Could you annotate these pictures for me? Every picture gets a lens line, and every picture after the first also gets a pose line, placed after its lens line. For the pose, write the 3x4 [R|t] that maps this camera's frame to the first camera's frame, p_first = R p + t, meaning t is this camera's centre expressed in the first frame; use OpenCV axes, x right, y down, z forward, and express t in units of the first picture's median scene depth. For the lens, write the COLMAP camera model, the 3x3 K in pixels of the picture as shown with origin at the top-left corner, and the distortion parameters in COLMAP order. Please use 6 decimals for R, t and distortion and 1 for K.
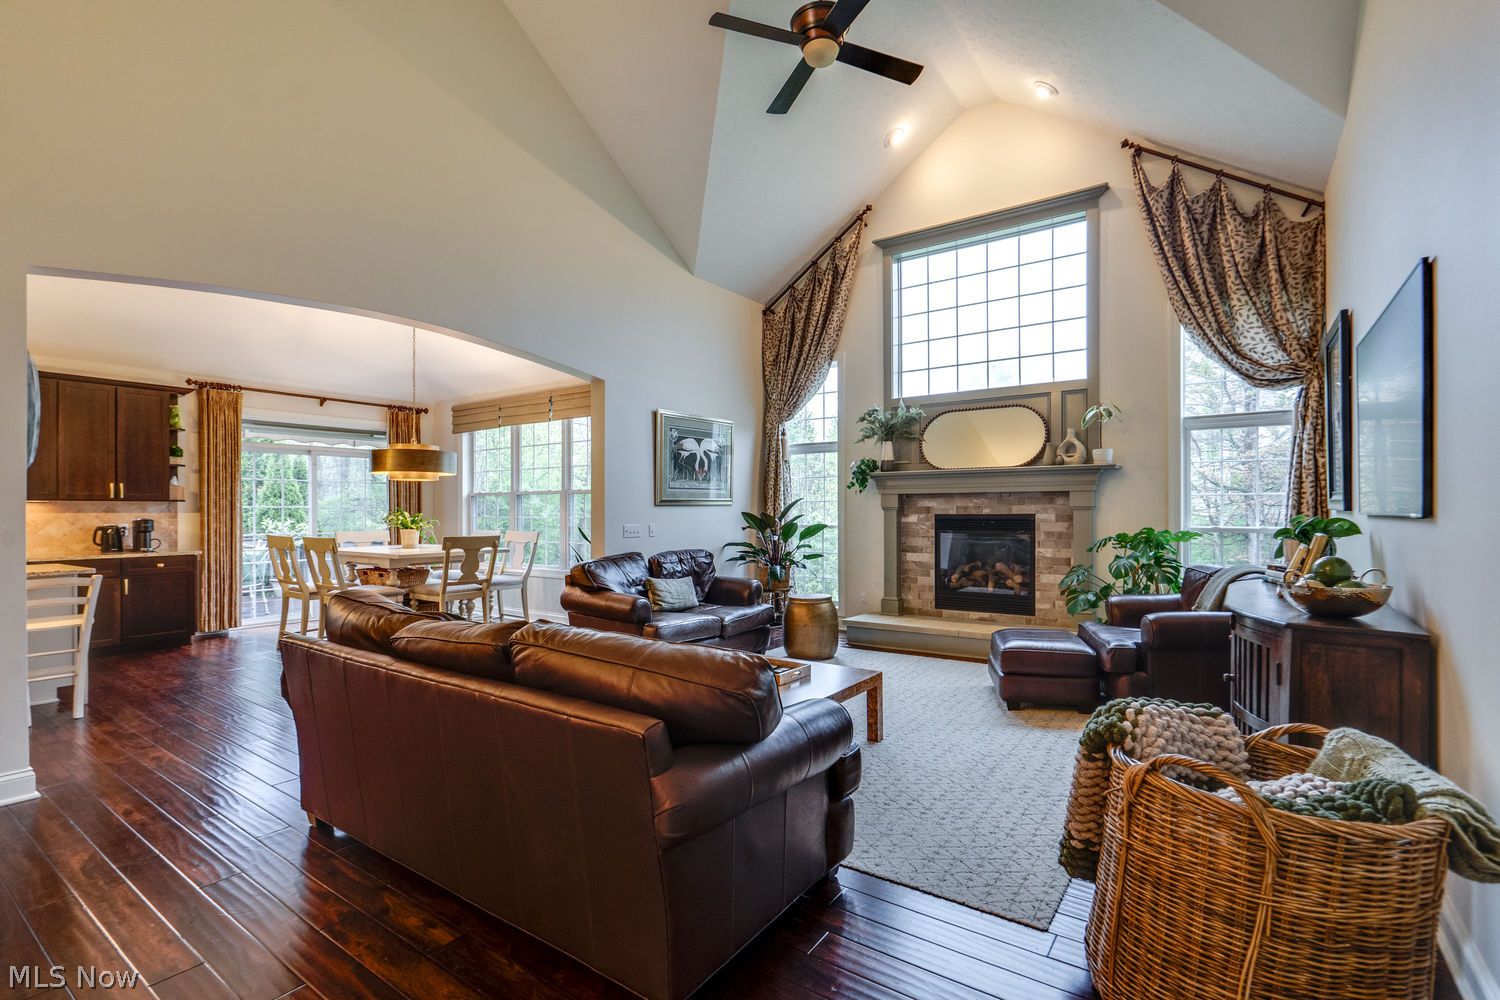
lens RADIAL K [[677.0, 0, 753.7], [0, 677.0, 510.8], [0, 0, 1]] dist [0.000398, 0.000368]
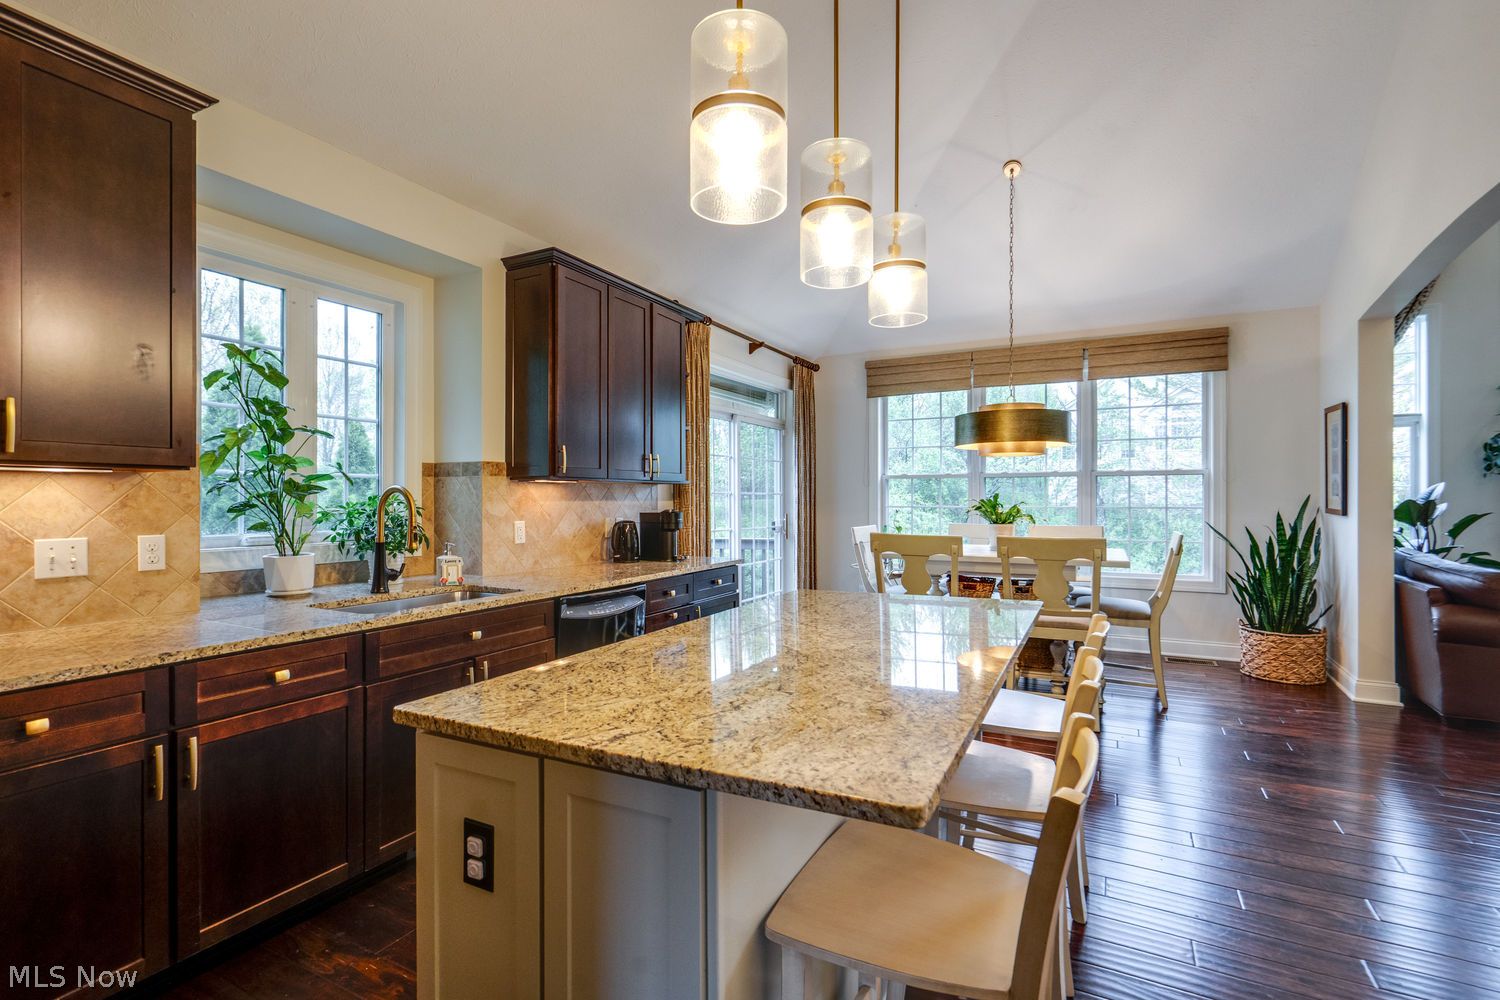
lens RADIAL K [[681.7, 0, 751.7], [0, 681.7, 511.0], [0, 0, 1]] dist [-0.001243, 0.000301]
pose [[0.990573, -0.000348, 0.136988, -0.817788], [-0.001376, 0.999921, 0.012488, 0.003962], [-0.136981, -0.012559, 0.990494, 0.312993]]
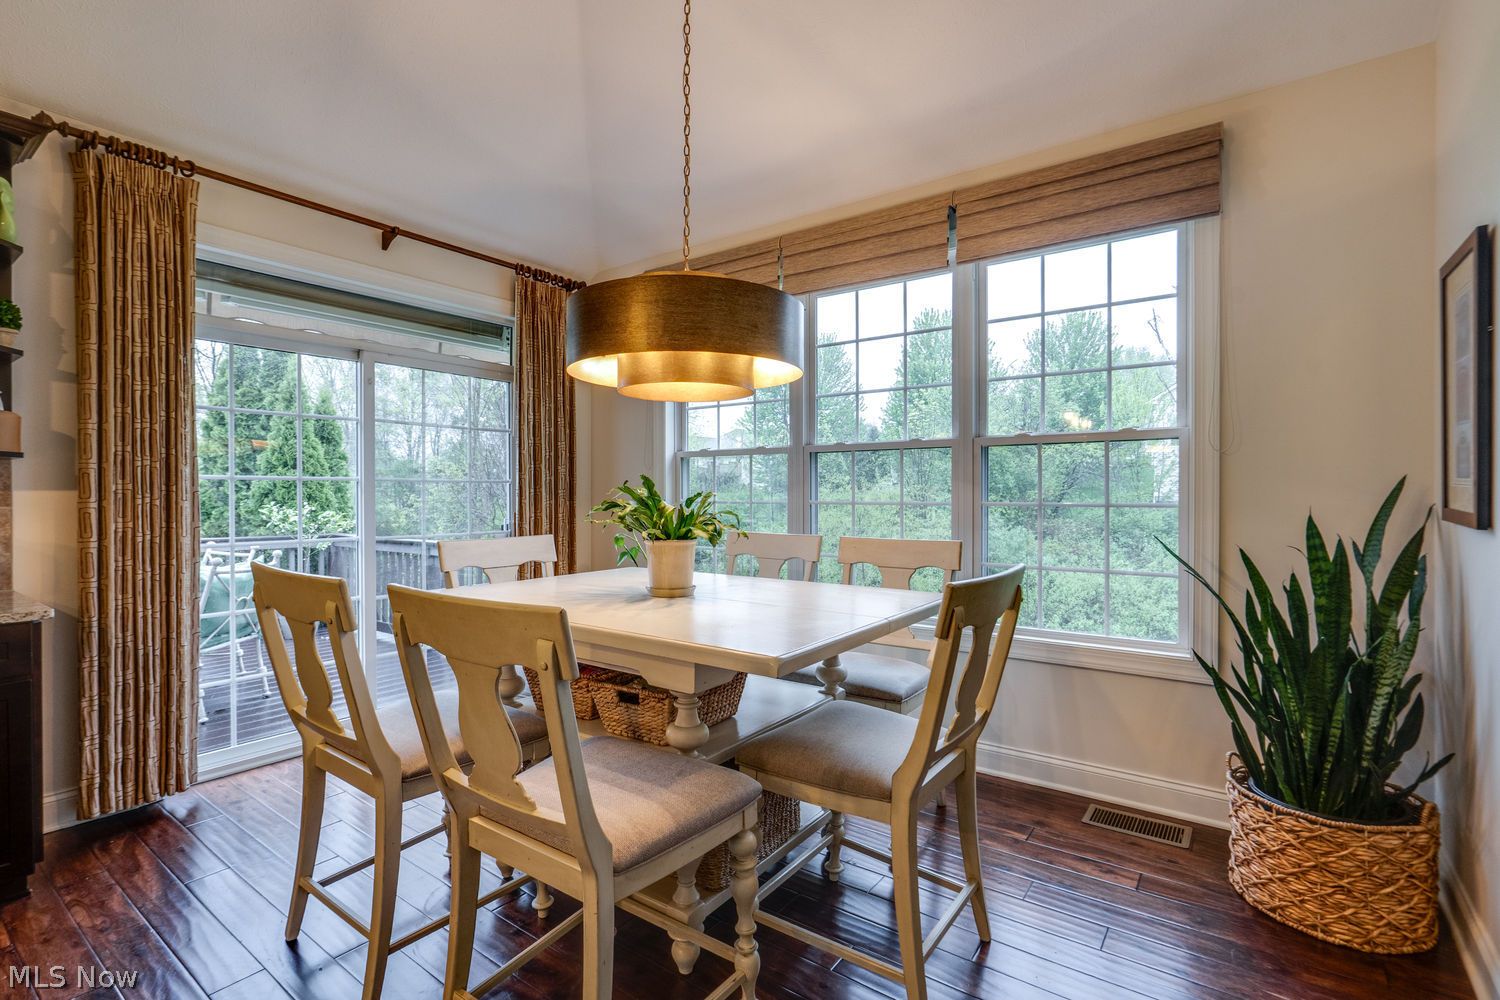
lens RADIAL K [[684.3, 0, 750.0], [0, 684.3, 500.0], [0, 0, 1]] dist [-0.003587, 0.000099]
pose [[0.999817, 0.002873, -0.018911, -0.436607], [-0.002694, 0.999951, 0.009488, 0.003701], [0.018937, -0.009436, 0.999776, 0.622473]]
